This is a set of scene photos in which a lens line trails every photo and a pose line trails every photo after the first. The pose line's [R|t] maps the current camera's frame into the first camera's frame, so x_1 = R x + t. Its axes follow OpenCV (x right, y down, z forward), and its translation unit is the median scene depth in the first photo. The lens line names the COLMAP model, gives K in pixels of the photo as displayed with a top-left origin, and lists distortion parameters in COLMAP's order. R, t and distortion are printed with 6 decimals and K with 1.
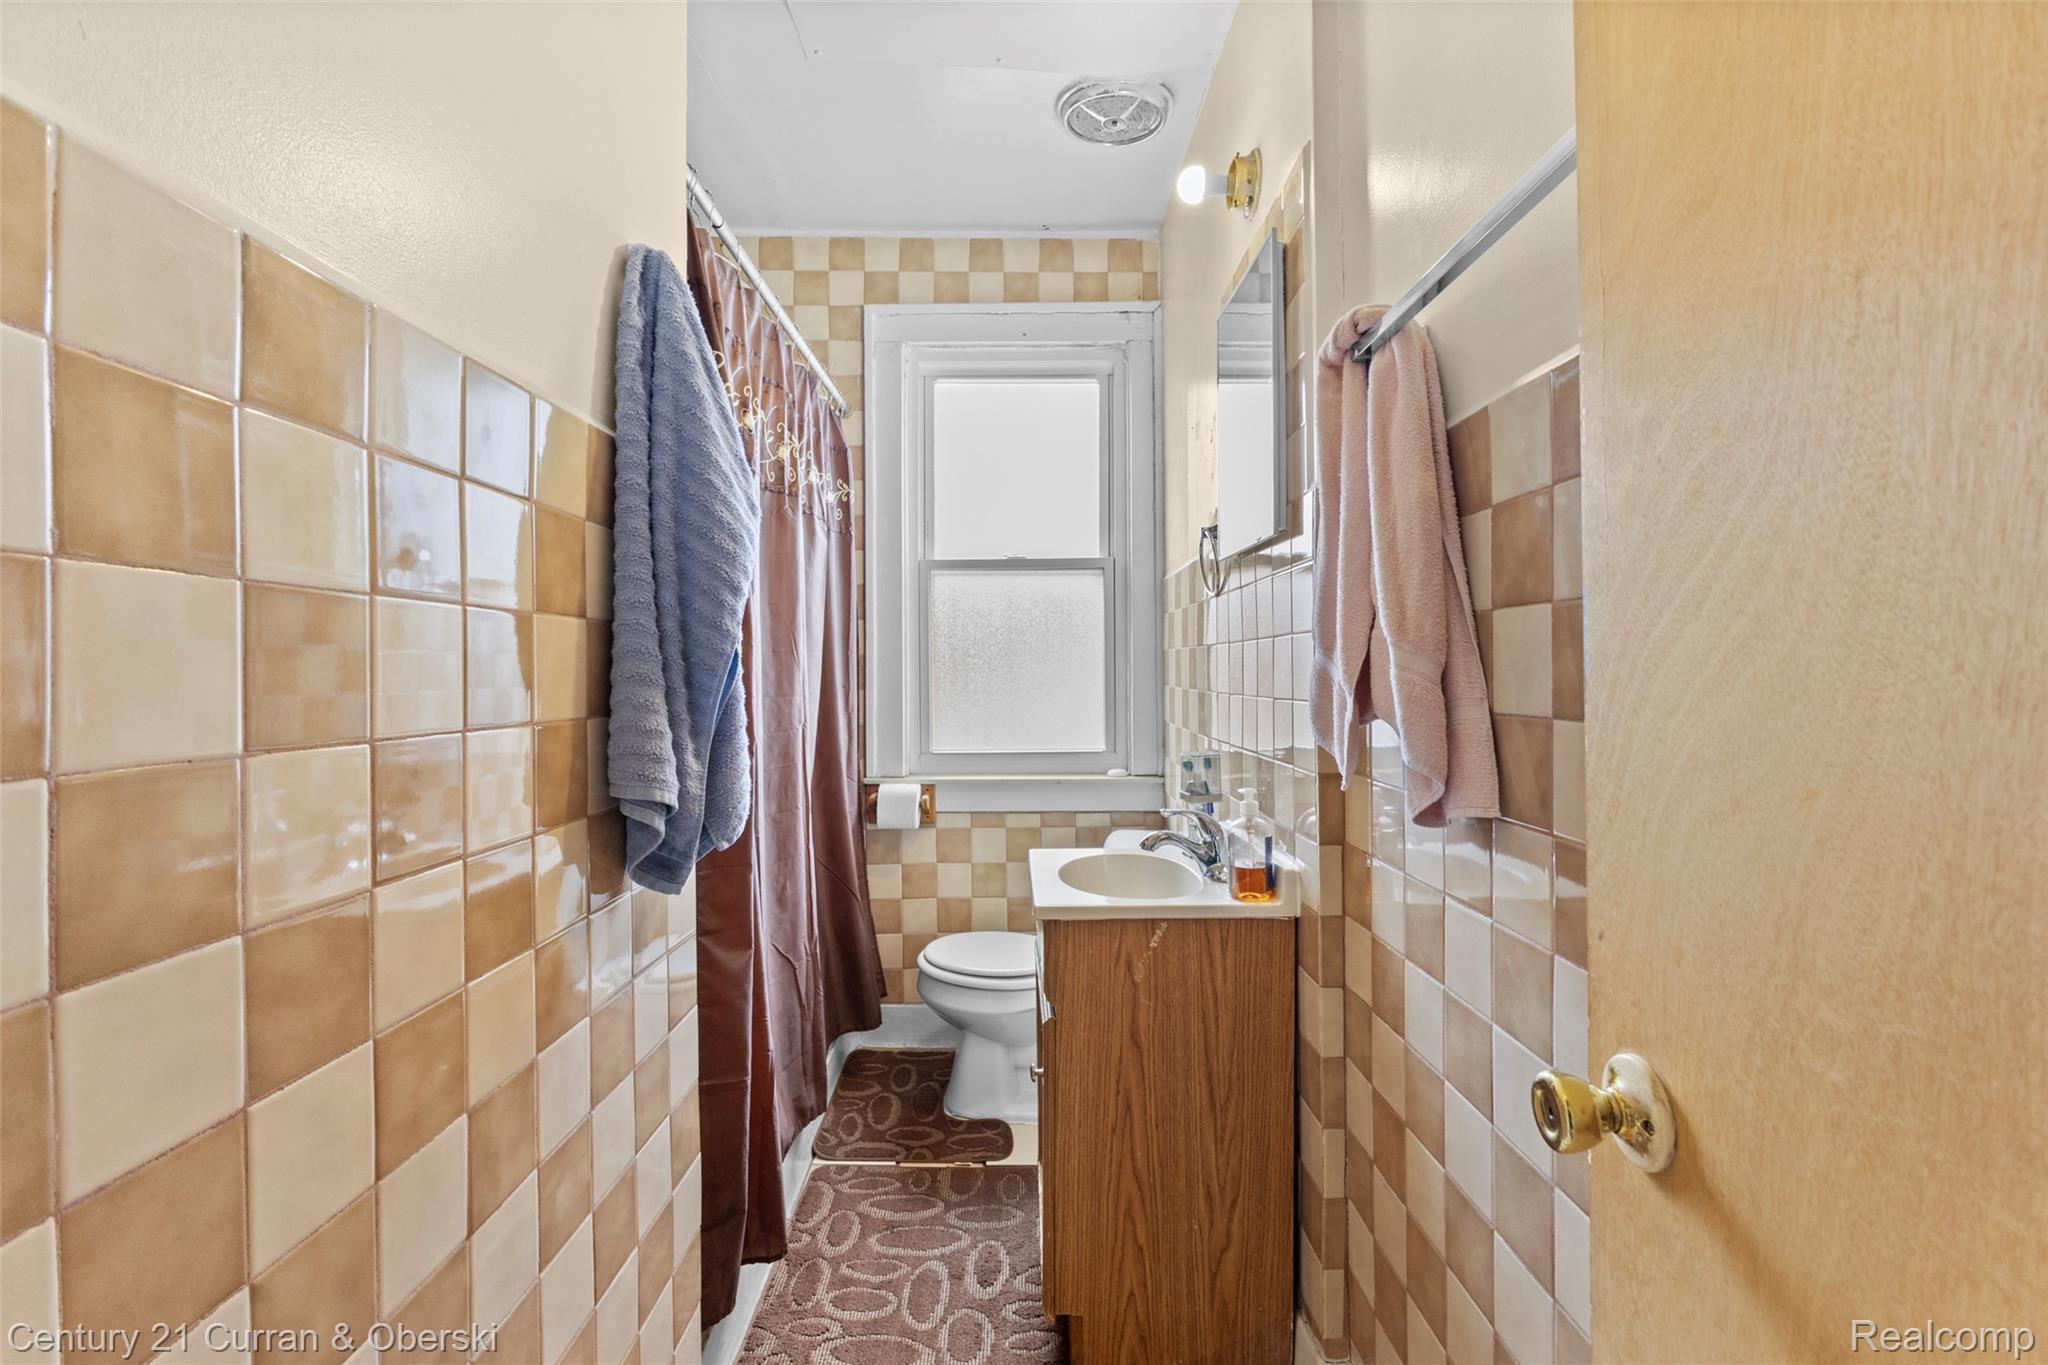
lens RADIAL K [[905.9, 0, 1024.2], [0, 905.9, 675.5], [0, 0, 1]] dist [-0.017817, -0.000081]
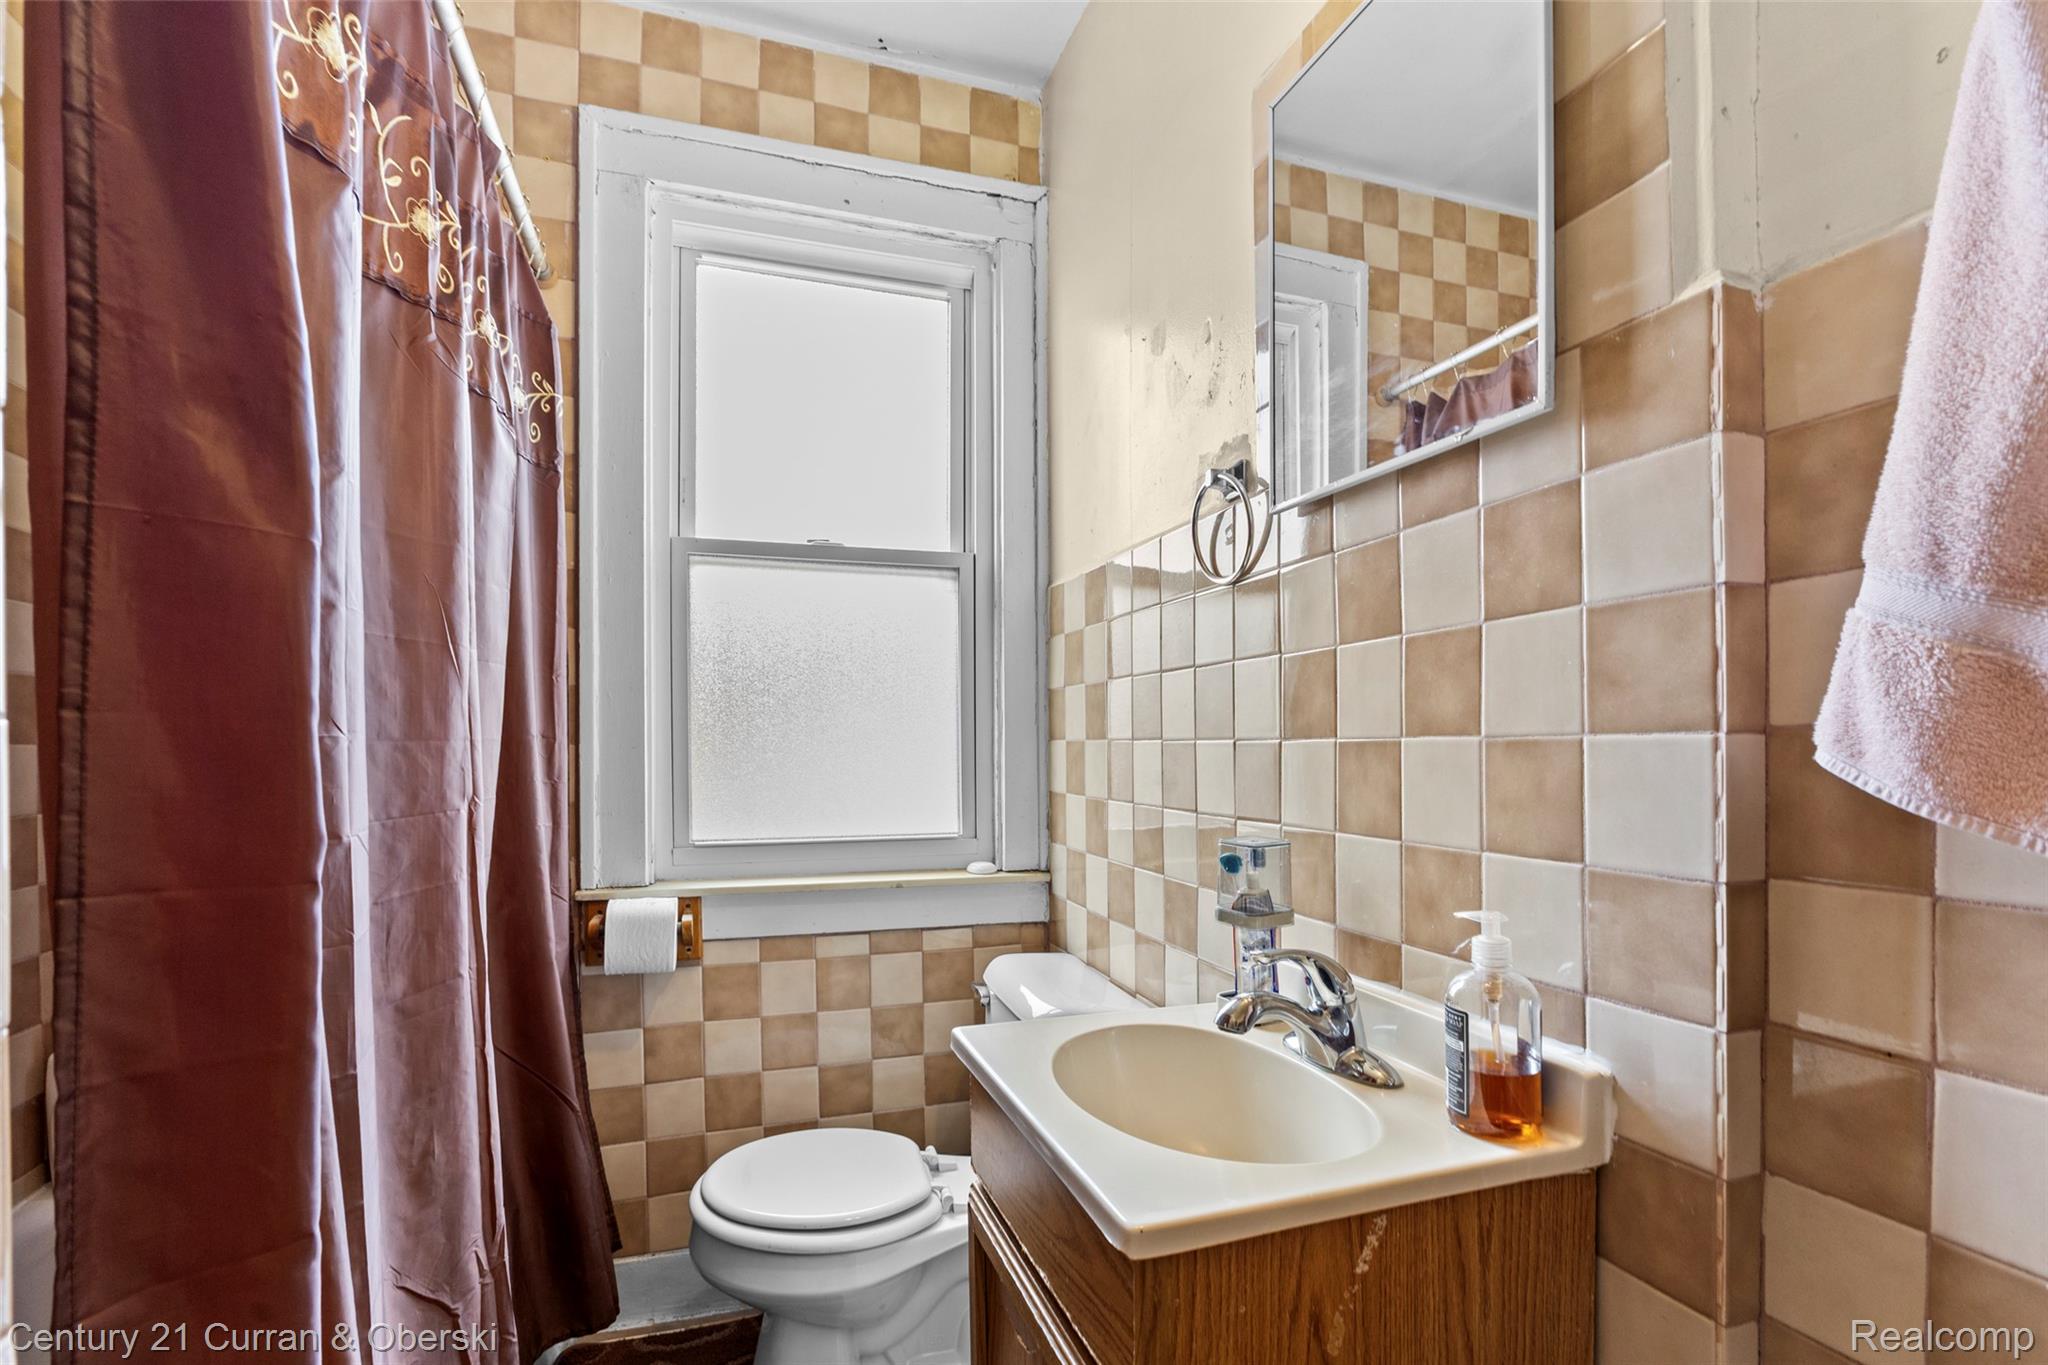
lens RADIAL K [[905.9, 0, 1007.1], [0, 905.9, 762.8], [0, 0, 1]] dist [-0.017817, -0.000081]
pose [[0.950693, 0.000669, 0.310133, -0.091706], [-0.003691, 0.999951, 0.009155, 0.022024], [-0.310112, -0.009848, 0.950649, 0.345330]]
